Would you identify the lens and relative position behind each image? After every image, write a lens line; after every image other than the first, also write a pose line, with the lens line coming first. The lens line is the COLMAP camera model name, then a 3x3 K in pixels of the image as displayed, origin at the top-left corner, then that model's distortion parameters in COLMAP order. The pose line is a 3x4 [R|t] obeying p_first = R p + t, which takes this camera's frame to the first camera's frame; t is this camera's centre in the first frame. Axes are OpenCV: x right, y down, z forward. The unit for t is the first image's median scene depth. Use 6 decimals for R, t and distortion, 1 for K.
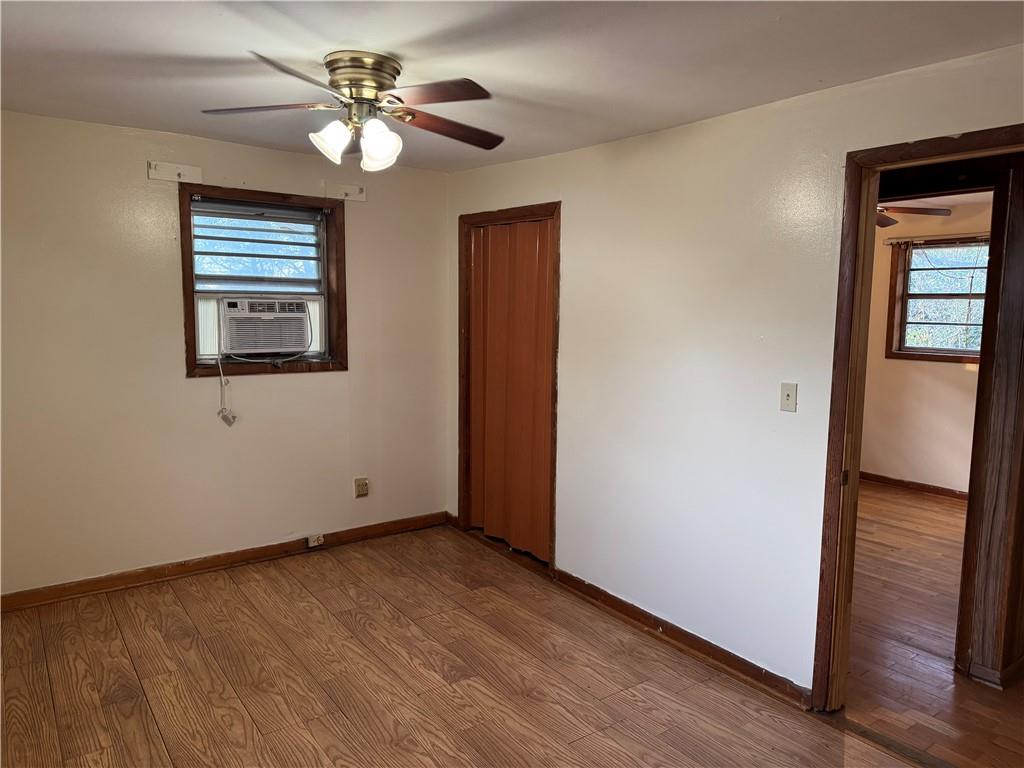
lens RADIAL K [[715.1, 0, 519.7], [0, 715.1, 381.9], [0, 0, 1]] dist [0.069152, -0.082229]
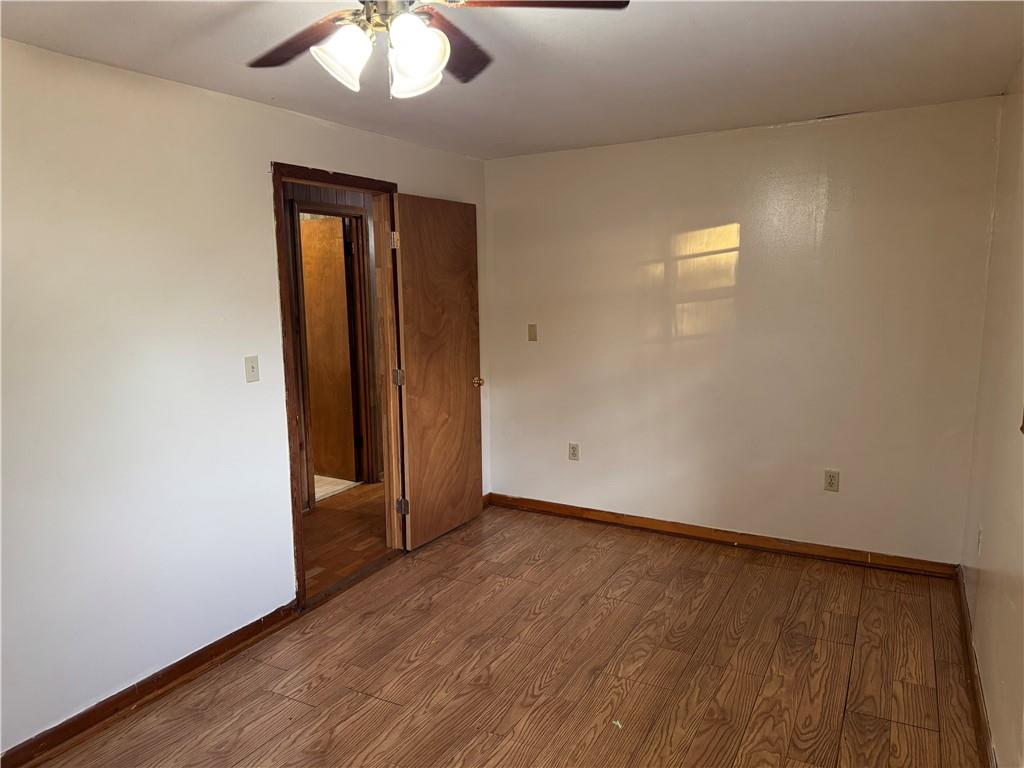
lens RADIAL K [[715.1, 0, 520.9], [0, 715.1, 388.9], [0, 0, 1]] dist [0.069152, -0.082229]
pose [[-0.439805, -0.141486, 0.886879, -0.827216], [0.096765, 0.974298, 0.203418, -0.139323], [-0.892865, 0.175283, -0.414810, 1.131067]]
